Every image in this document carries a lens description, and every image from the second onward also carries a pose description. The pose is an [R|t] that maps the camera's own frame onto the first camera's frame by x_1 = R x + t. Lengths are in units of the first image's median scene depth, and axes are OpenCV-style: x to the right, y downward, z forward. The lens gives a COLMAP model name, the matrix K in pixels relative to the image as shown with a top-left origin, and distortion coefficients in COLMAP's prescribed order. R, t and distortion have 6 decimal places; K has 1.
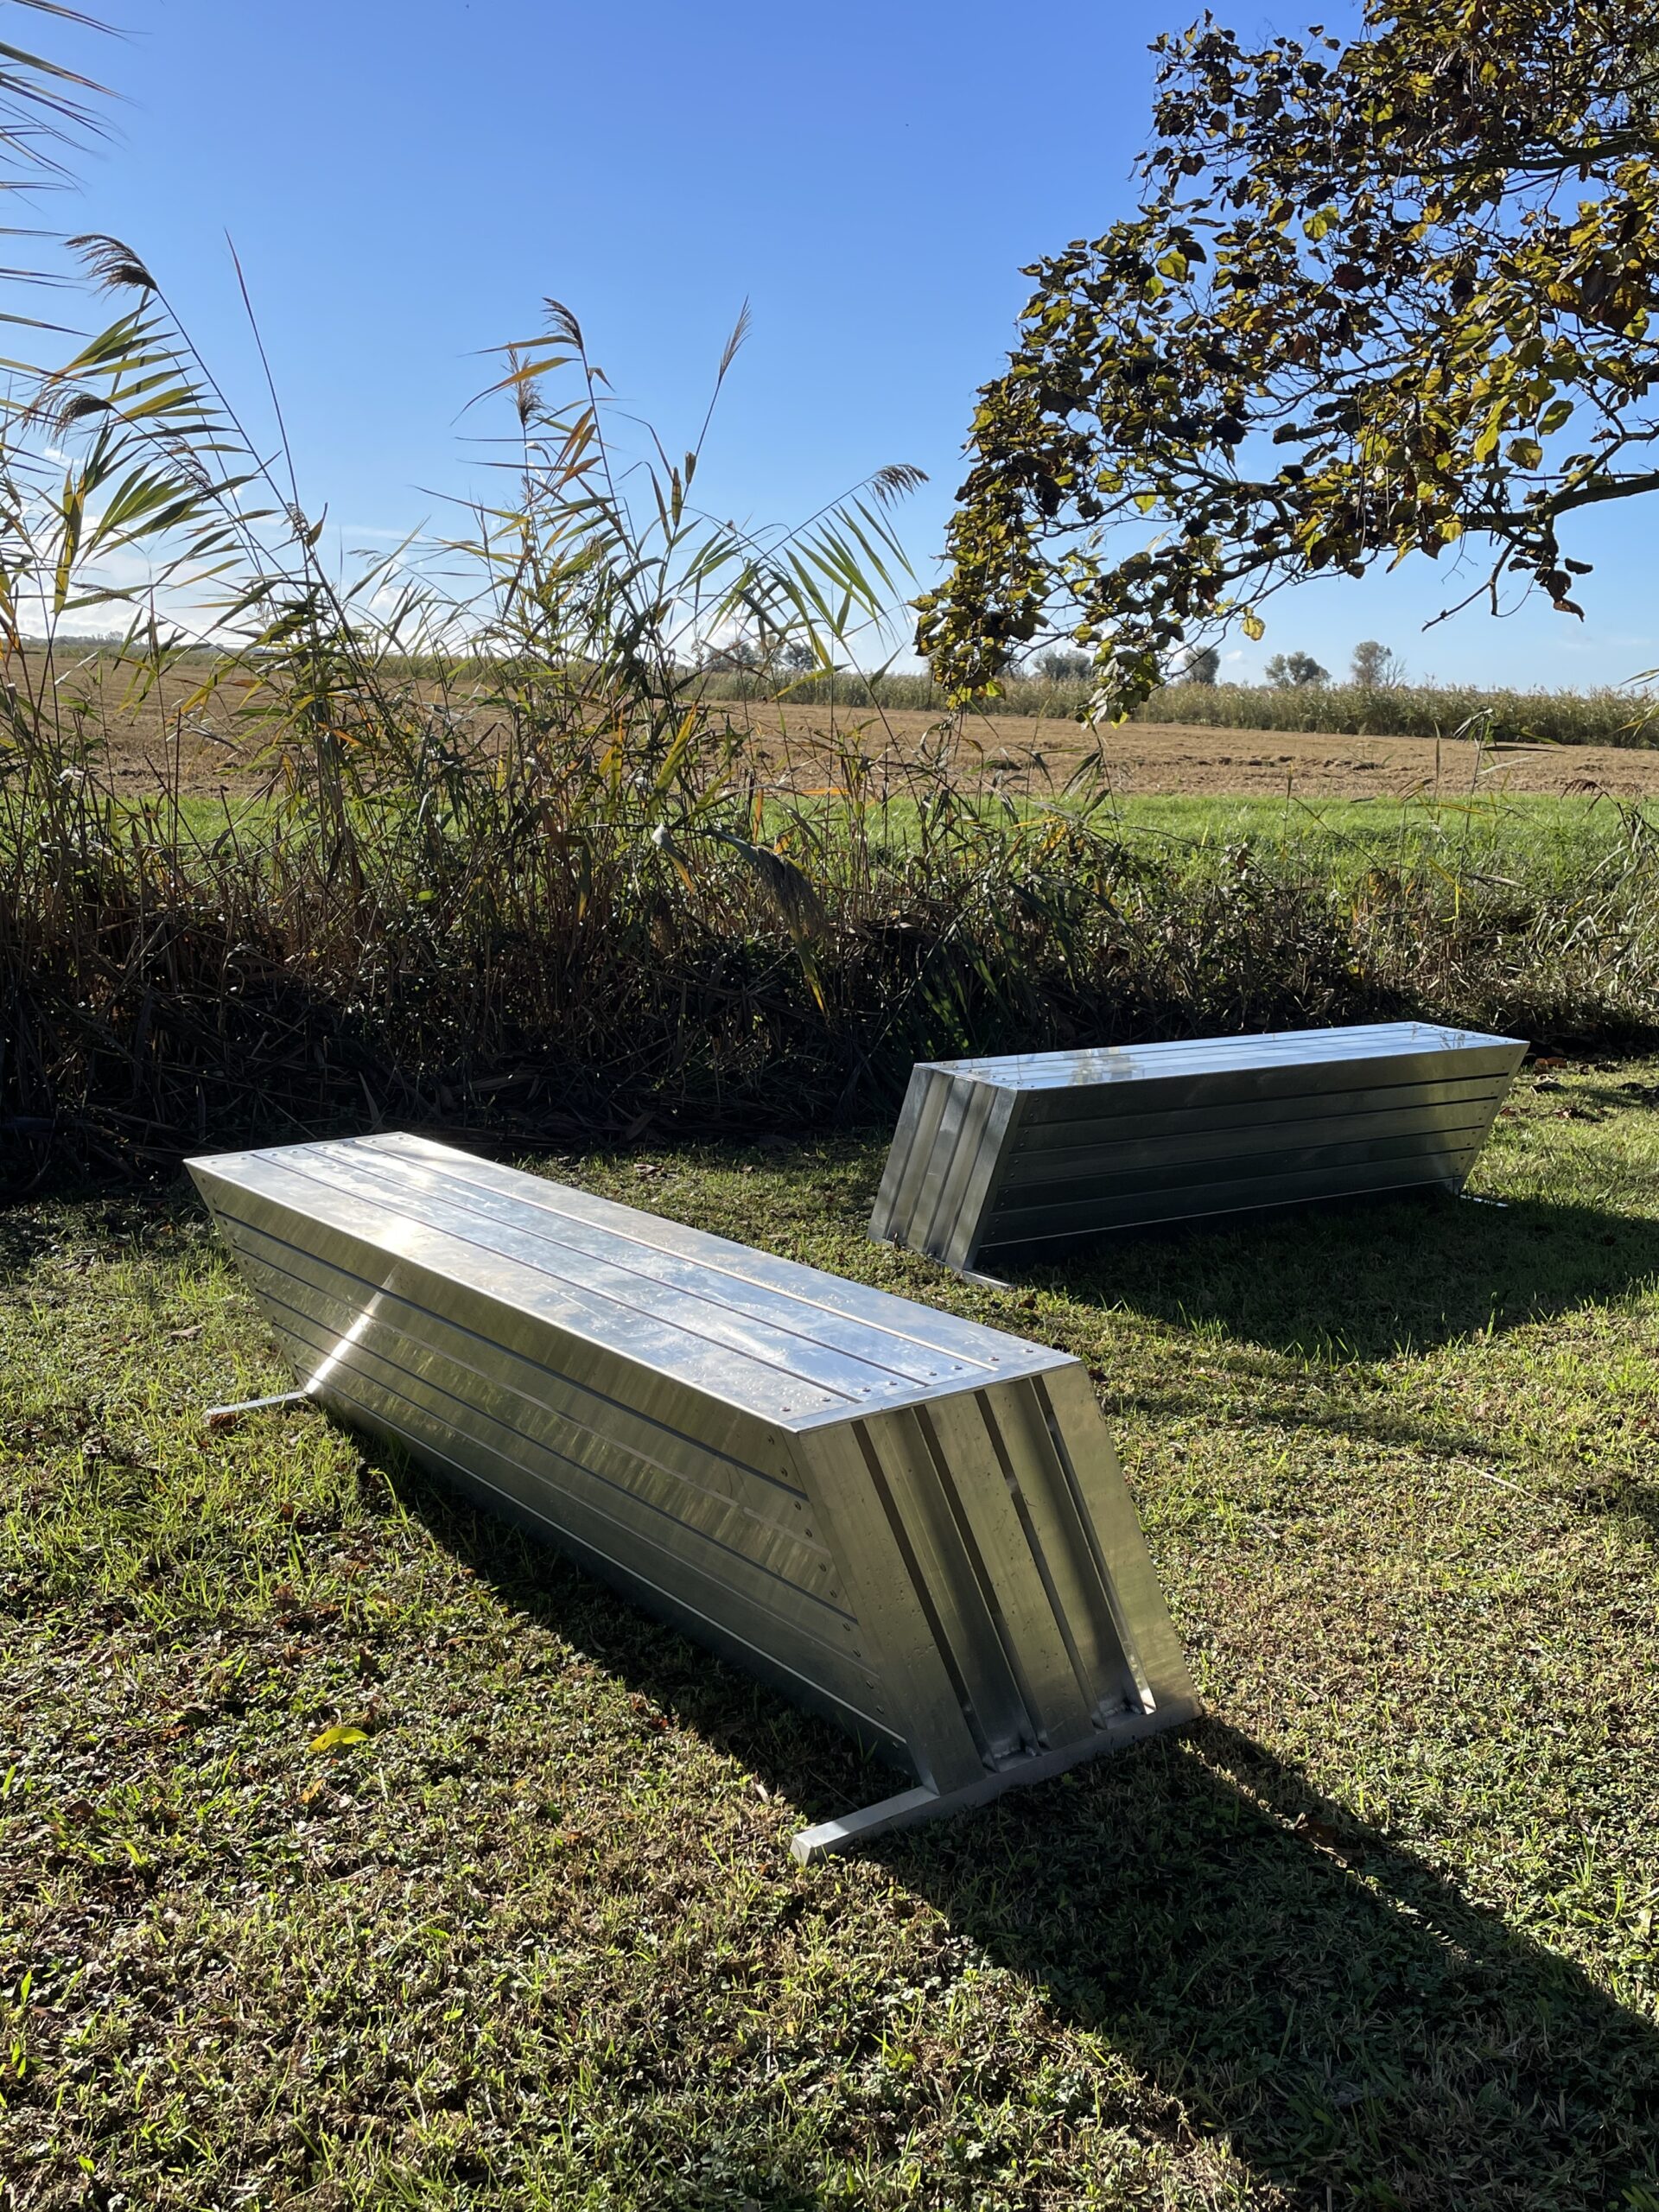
lens RADIAL K [[2038.6, 0, 836.9], [0, 2038.6, 1113.5], [0, 0, 1]] dist [0.032951, 0.000000]
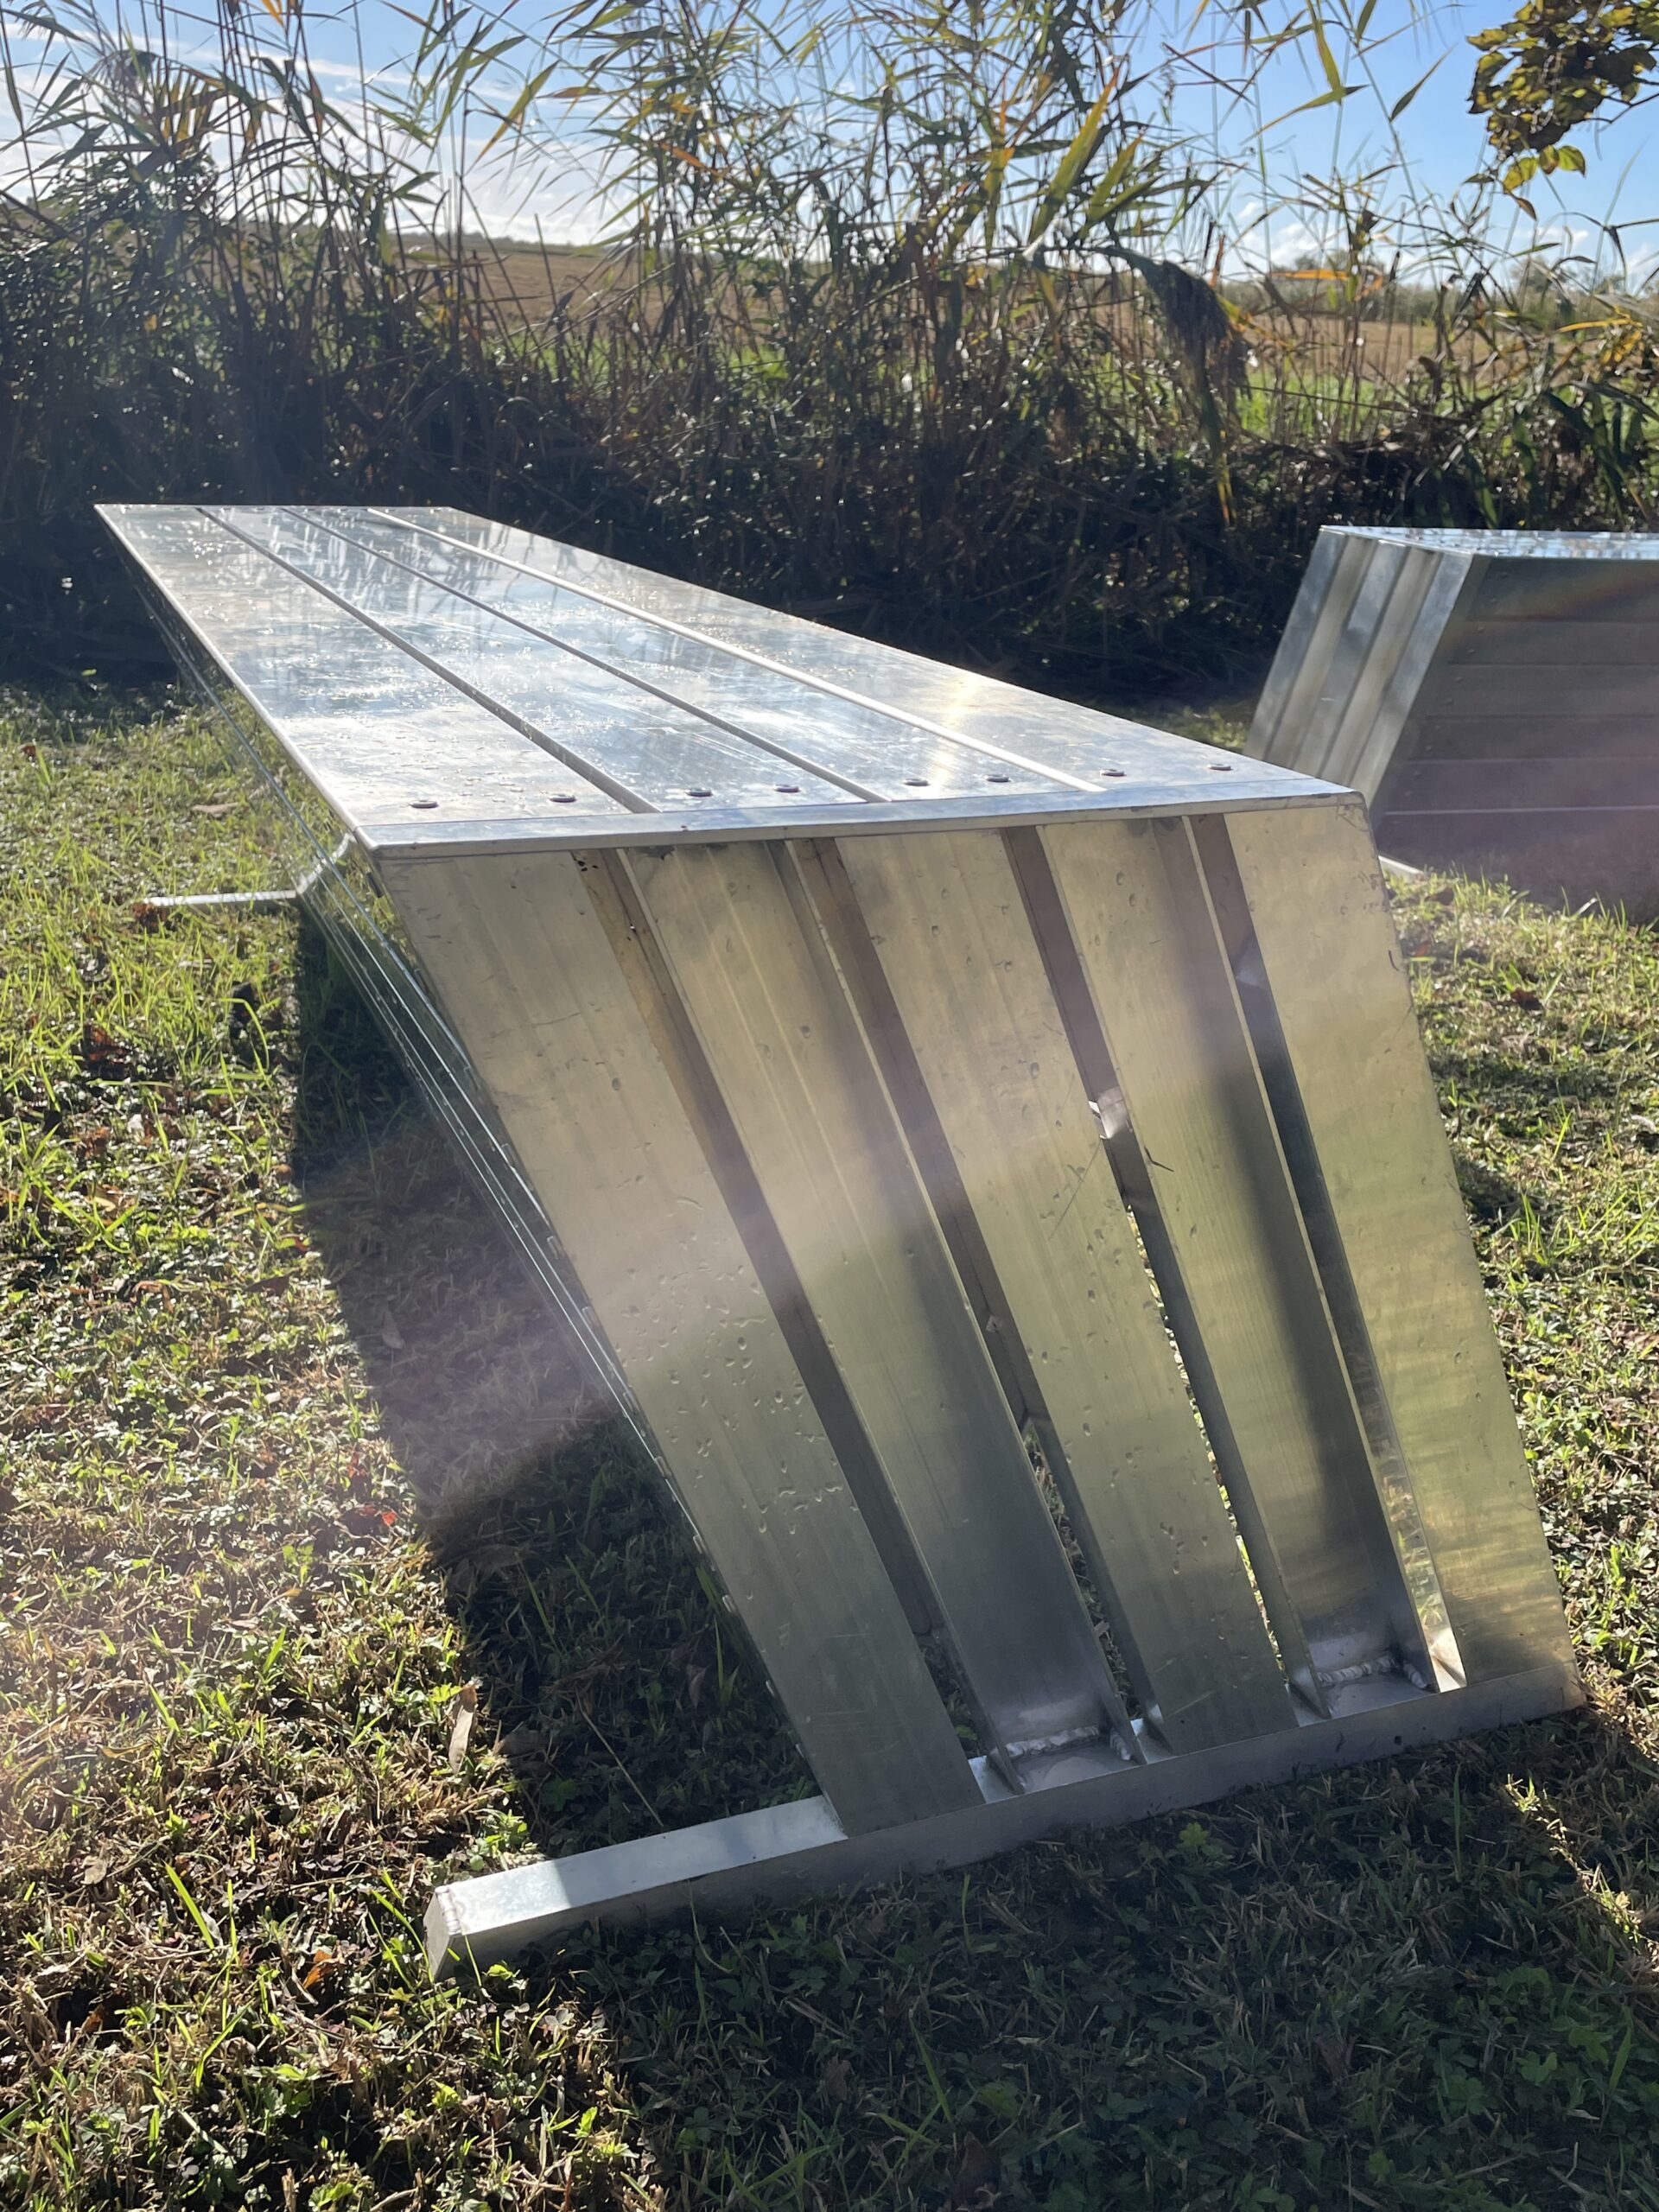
lens RADIAL K [[2038.6, 0, 832.1], [0, 2038.6, 1089.3], [0, 0, 1]] dist [0.032951, 0.000000]
pose [[0.966029, 0.116780, -0.230545, 0.105110], [-0.080099, 0.983448, 0.162522, 0.105635], [0.245708, -0.138534, 0.959393, 0.540261]]
